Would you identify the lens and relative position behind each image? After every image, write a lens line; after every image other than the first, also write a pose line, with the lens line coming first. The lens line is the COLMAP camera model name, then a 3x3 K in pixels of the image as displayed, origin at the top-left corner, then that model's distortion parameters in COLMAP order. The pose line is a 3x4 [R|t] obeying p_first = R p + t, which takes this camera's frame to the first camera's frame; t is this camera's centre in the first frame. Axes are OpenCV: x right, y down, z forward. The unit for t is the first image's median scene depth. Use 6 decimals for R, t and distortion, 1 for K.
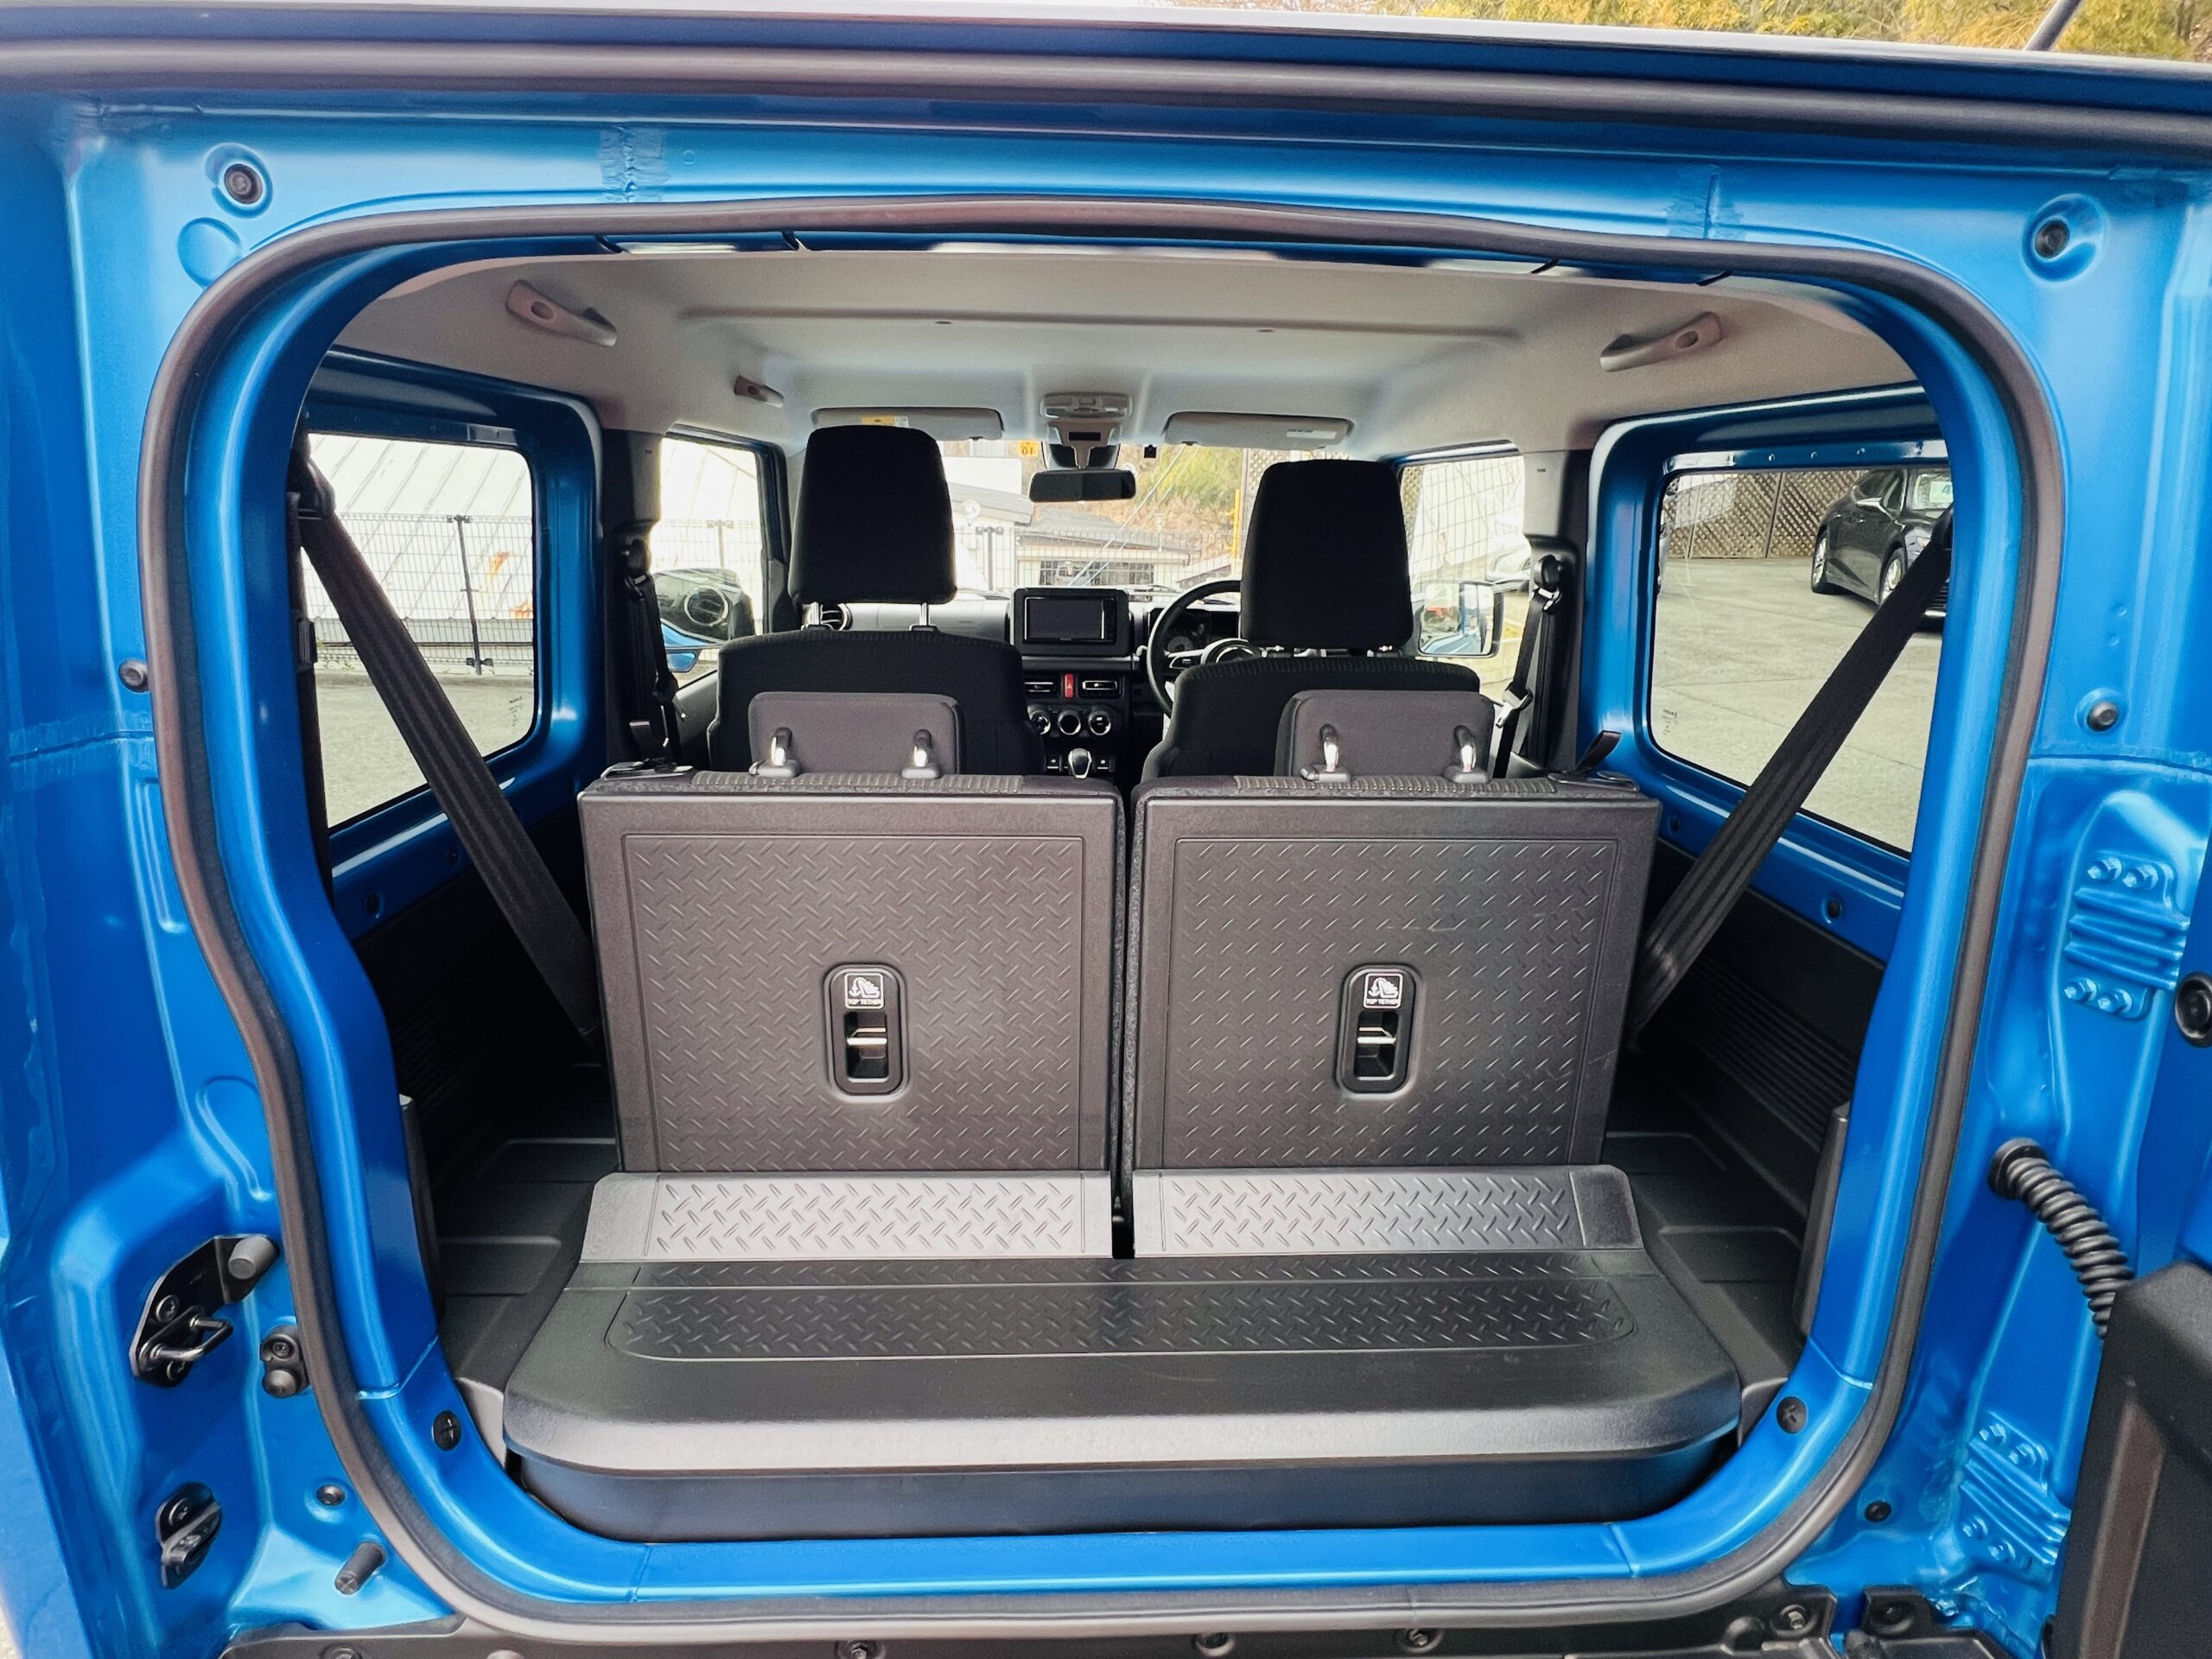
lens RADIAL K [[1118.7, 0, 1095.9], [0, 1118.7, 836.7], [0, 0, 1]] dist [-0.007915, 0.002939]
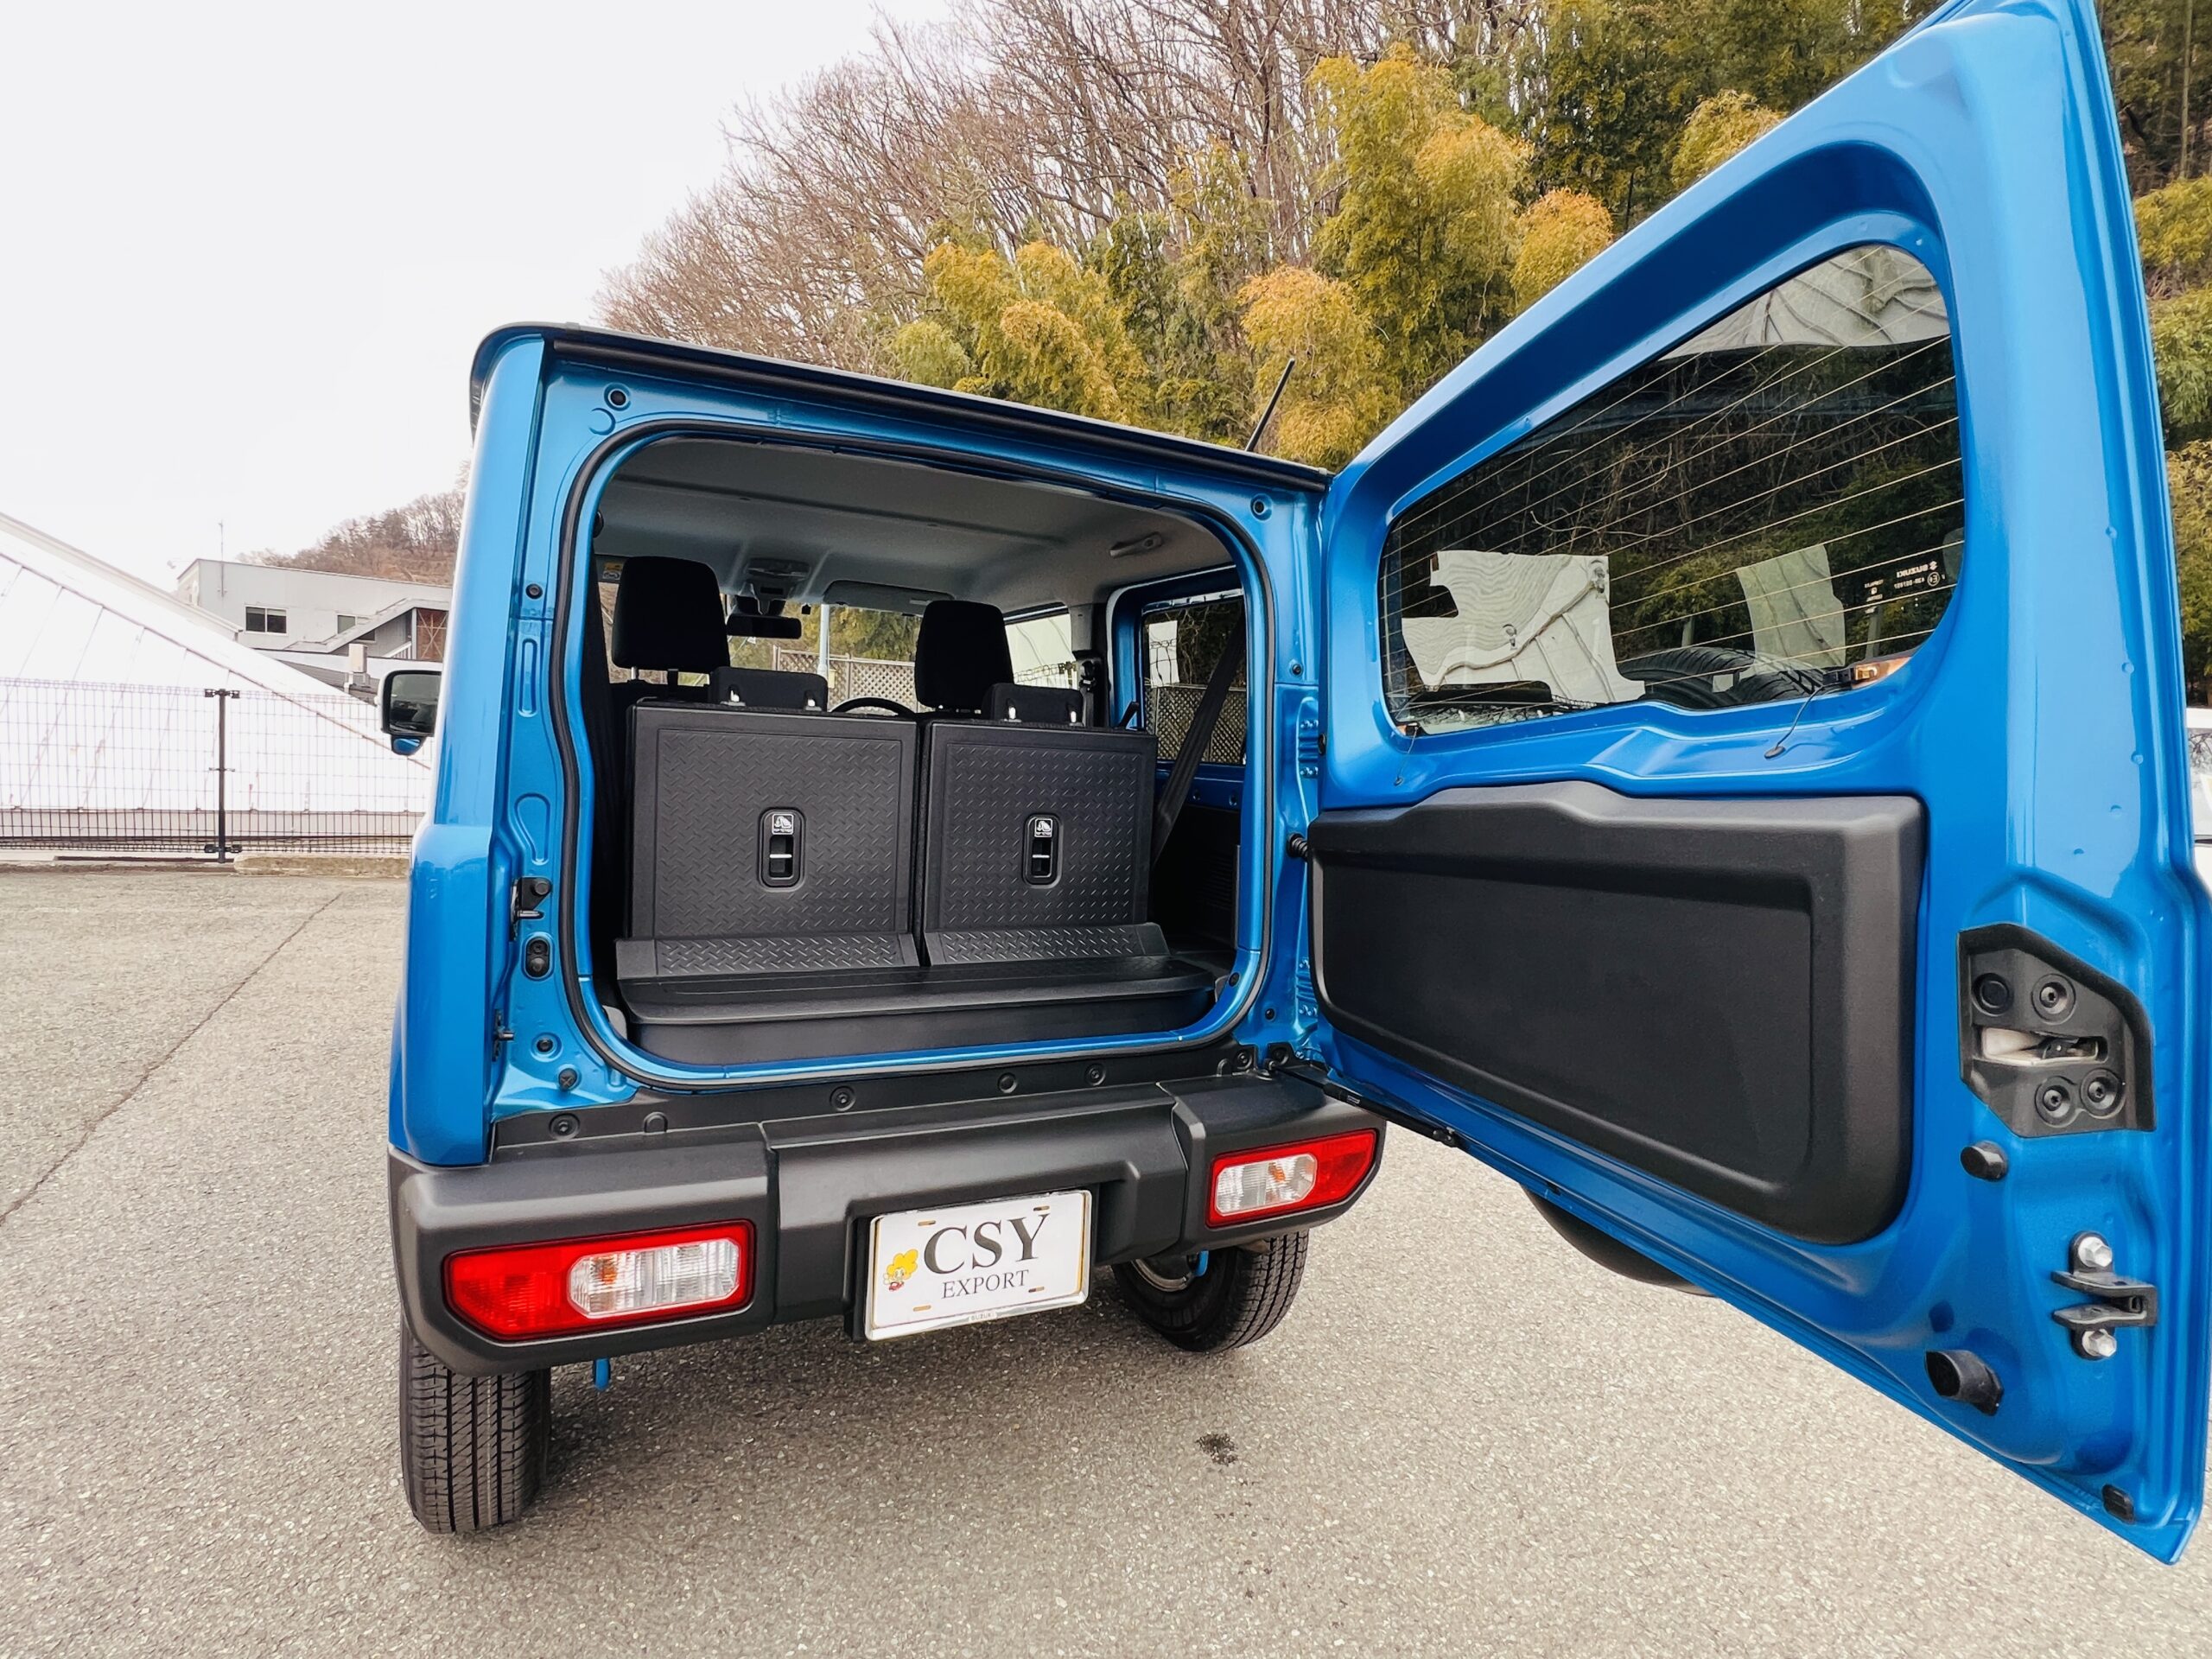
lens RADIAL K [[1118.7, 0, 1084.8], [0, 1118.7, 826.5], [0, 0, 1]] dist [-0.007915, 0.002939]
pose [[0.913665, 0.002399, 0.406460, -0.350216], [0.080124, 0.979299, -0.185886, 0.366462], [-0.398492, 0.202404, 0.894559, -0.589579]]
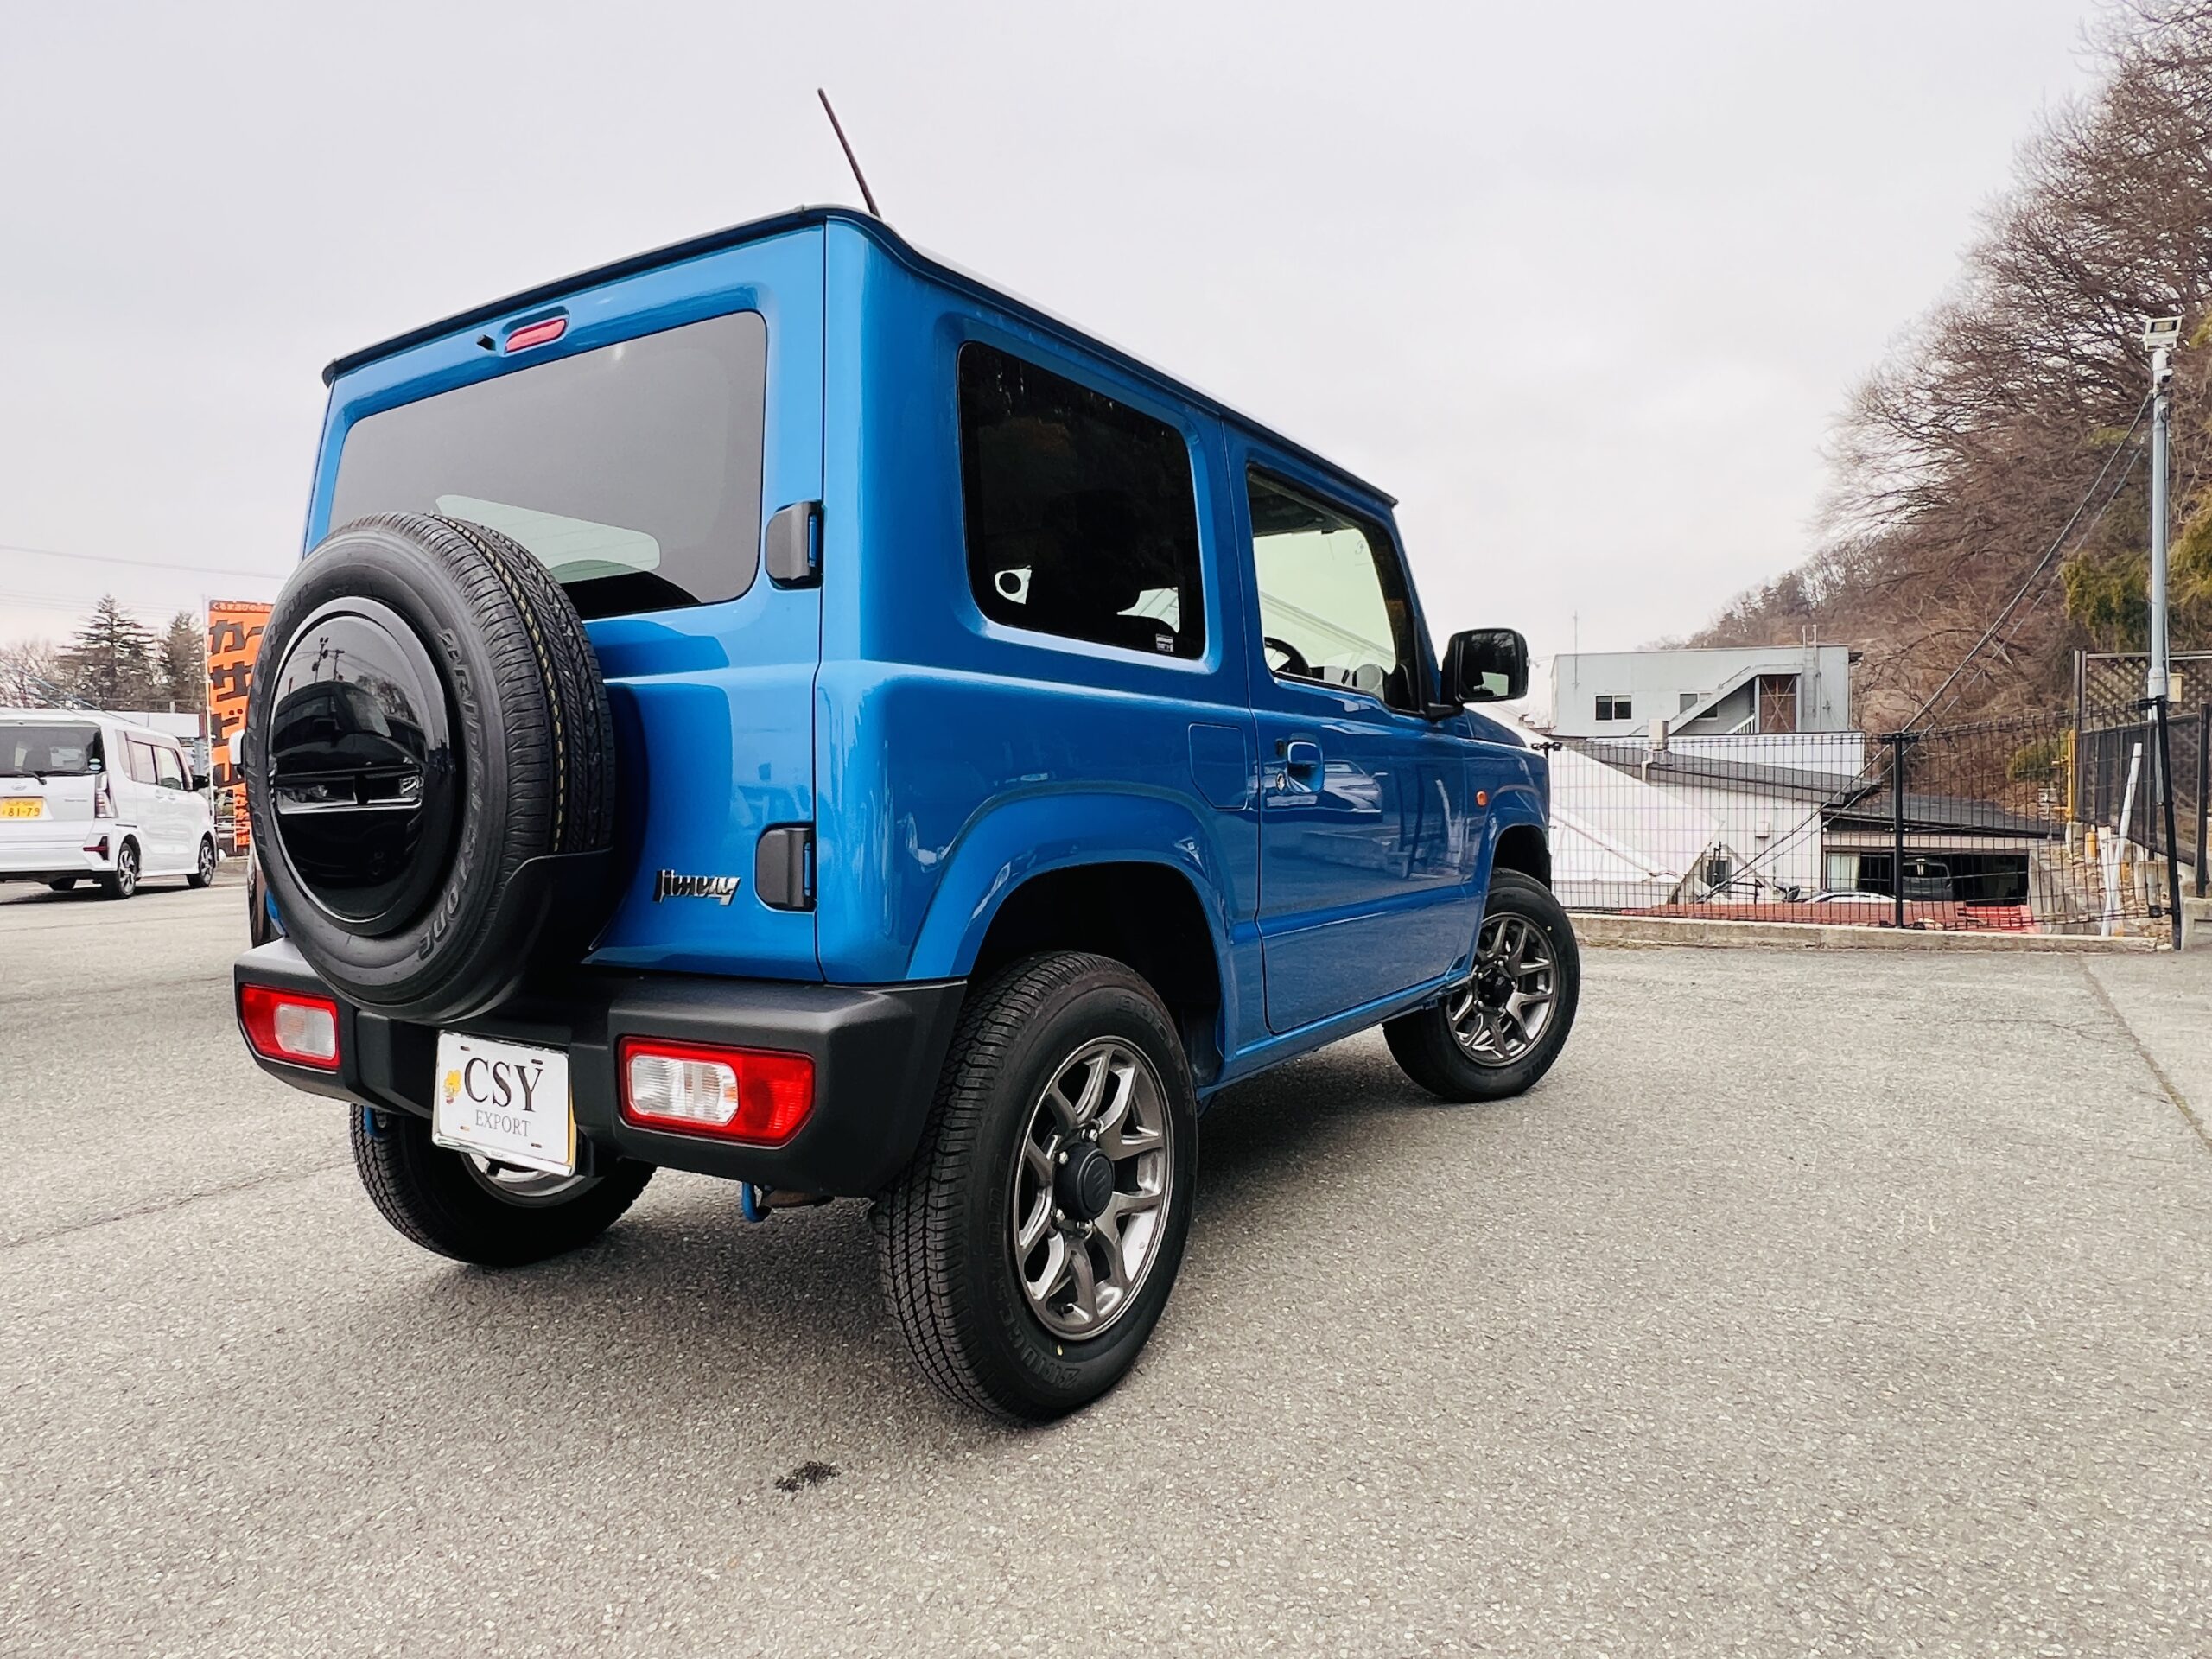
lens RADIAL K [[1356.5, 0, 1112.0], [0, 1356.5, 819.6], [0, 0, 1]] dist [0.005568, -0.006278]
pose [[0.828792, -0.005601, -0.559529, 1.254133], [-0.149052, 0.961611, -0.230406, 0.520446], [0.539340, 0.274358, 0.796141, -0.326286]]
